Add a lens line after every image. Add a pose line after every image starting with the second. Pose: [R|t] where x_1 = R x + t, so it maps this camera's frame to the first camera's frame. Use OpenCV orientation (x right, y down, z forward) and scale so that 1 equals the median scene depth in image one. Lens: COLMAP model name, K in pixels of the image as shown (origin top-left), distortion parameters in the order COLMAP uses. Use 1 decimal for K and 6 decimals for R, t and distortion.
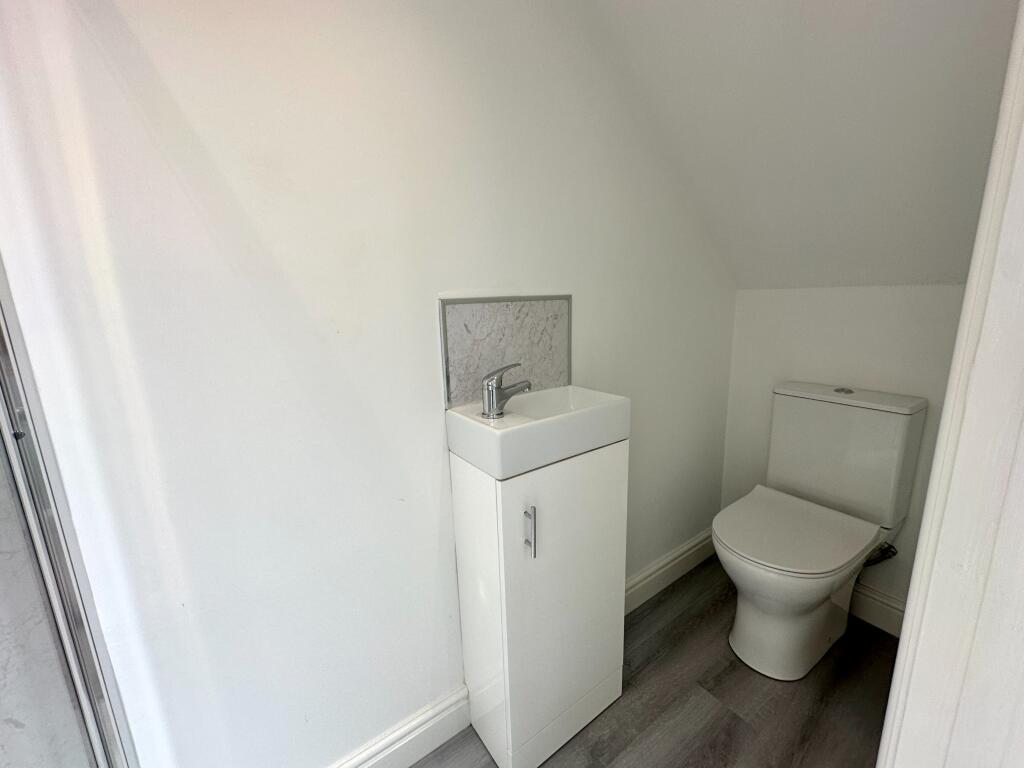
lens RADIAL K [[417.8, 0, 511.9], [0, 417.8, 386.5], [0, 0, 1]] dist [-0.004239, 0.000326]
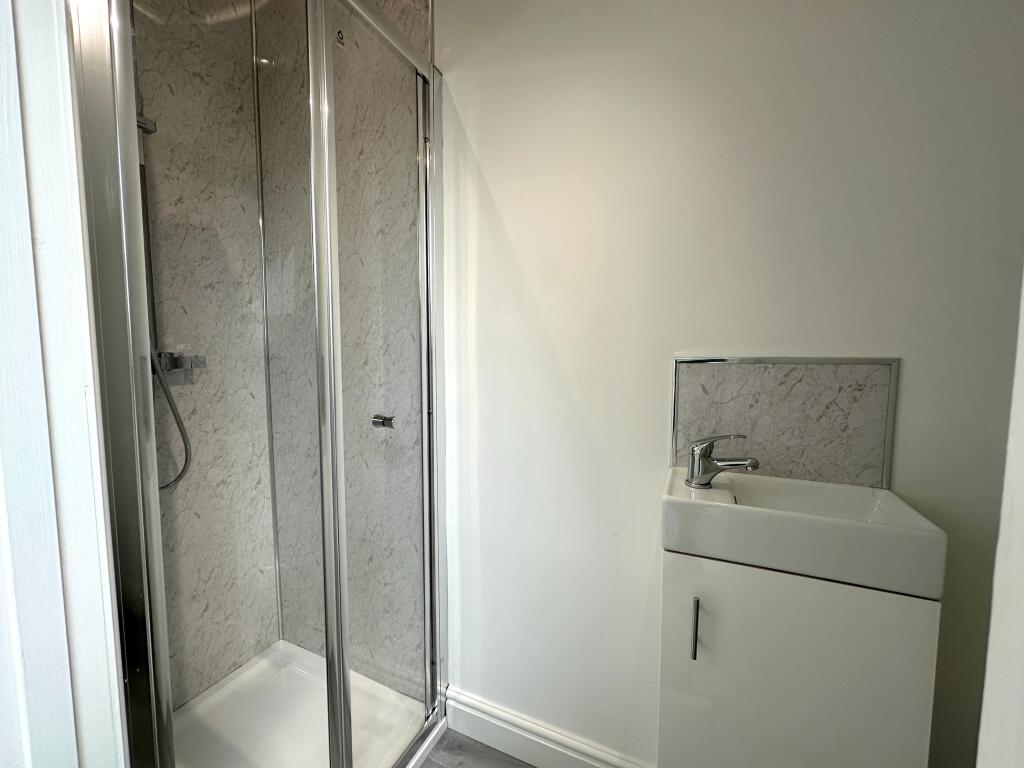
lens RADIAL K [[417.8, 0, 509.9], [0, 417.8, 382.1], [0, 0, 1]] dist [-0.004239, 0.000326]
pose [[0.484176, 0.093859, -0.869922, 0.476189], [-0.193889, 0.981021, -0.002067, -0.061810], [0.853218, 0.169670, 0.493186, 0.135637]]
